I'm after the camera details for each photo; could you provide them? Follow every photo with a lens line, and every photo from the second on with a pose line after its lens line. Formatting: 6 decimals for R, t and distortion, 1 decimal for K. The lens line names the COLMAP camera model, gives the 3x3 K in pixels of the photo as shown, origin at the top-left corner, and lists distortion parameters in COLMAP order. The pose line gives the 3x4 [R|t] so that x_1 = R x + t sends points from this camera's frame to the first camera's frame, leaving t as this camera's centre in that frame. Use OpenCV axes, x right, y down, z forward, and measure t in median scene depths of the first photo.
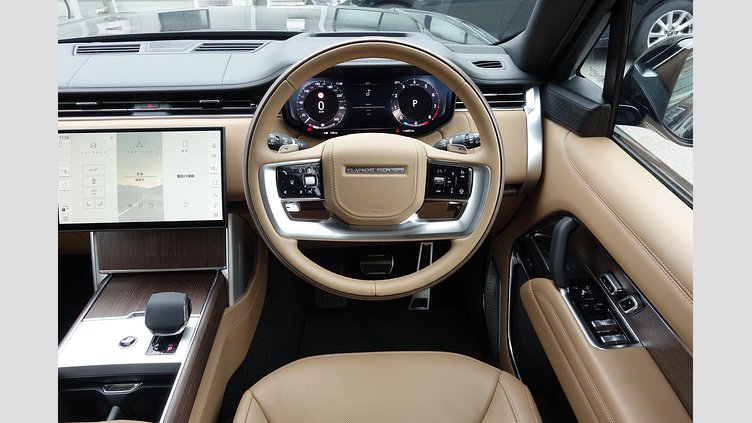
lens RADIAL K [[515.3, 0, 376.0], [0, 515.3, 211.5], [0, 0, 1]] dist [0.000393, 0.000538]
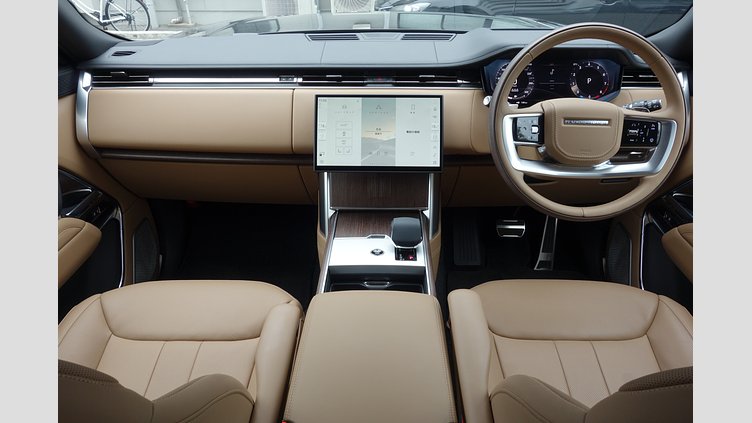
lens RADIAL K [[515.3, 0, 376.0], [0, 515.3, 211.5], [0, 0, 1]] dist [0.000393, 0.000538]
pose [[0.997357, 0.033566, -0.064441, -0.366735], [-0.035057, 0.999140, -0.022149, 0.161723], [0.063642, 0.024349, 0.997676, -0.294525]]
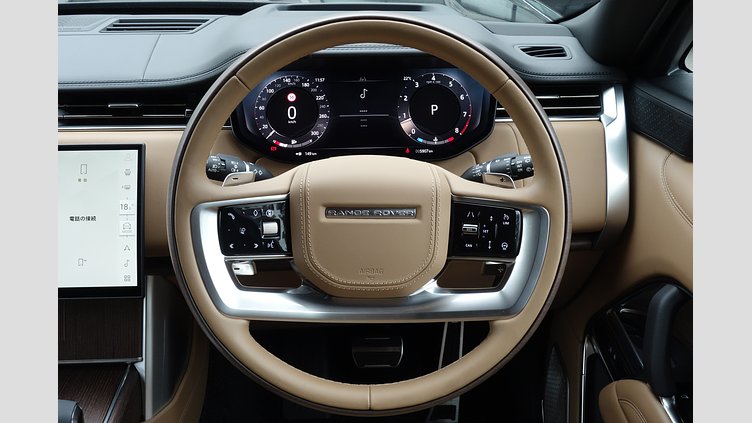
lens RADIAL K [[767.0, 0, 376.0], [0, 767.0, 211.5], [0, 0, 1]] dist [0.004245, -0.005768]
pose [[0.999951, 0.005163, -0.008441, 0.010458], [-0.005742, 0.997527, -0.070053, -0.011529], [0.008059, 0.070098, 0.997508, 0.031656]]
